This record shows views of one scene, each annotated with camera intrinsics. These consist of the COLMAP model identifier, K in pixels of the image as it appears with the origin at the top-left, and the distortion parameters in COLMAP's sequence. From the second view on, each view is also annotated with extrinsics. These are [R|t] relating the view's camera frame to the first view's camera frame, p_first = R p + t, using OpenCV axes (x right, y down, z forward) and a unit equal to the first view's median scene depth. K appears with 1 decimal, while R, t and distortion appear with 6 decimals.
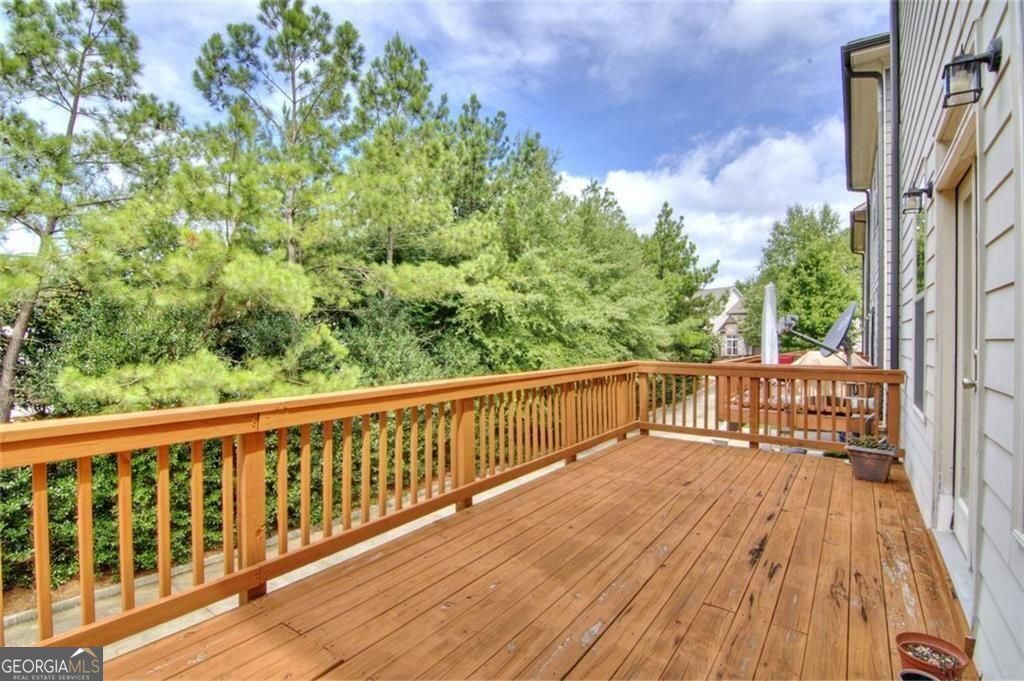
lens RADIAL K [[473.5, 0, 509.3], [0, 473.5, 342.7], [0, 0, 1]] dist [-0.002229, -0.000763]
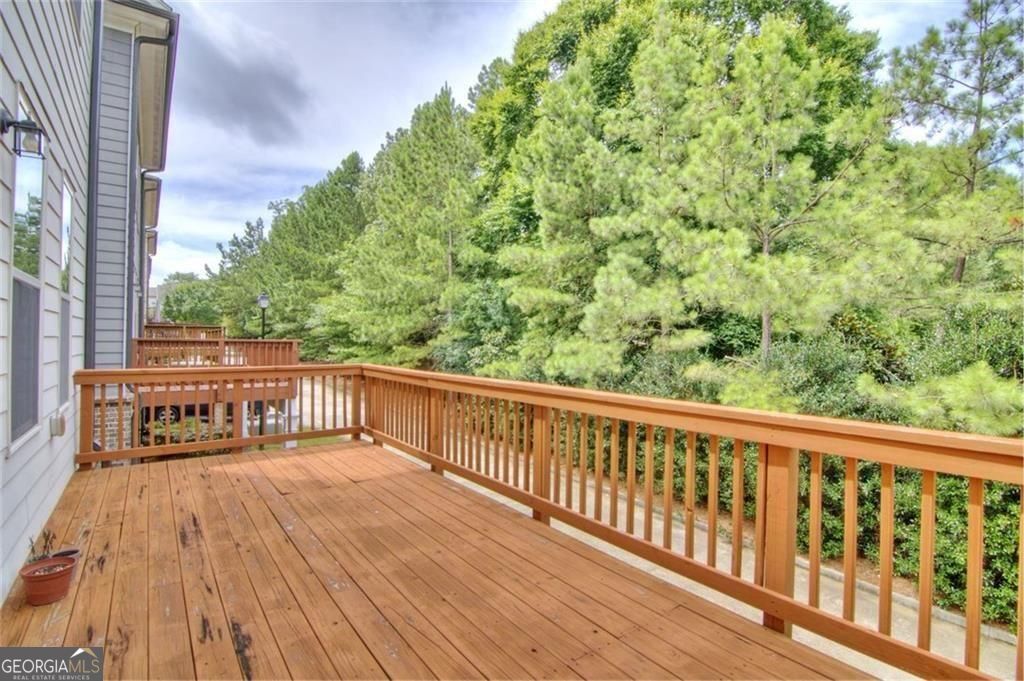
lens RADIAL K [[473.5, 0, 509.0], [0, 473.5, 342.9], [0, 0, 1]] dist [-0.002229, -0.000763]
pose [[-0.281539, -0.000820, -0.959550, 1.055151], [-0.020938, 0.999767, 0.005289, -0.010896], [0.959321, 0.021580, -0.281490, 1.526561]]
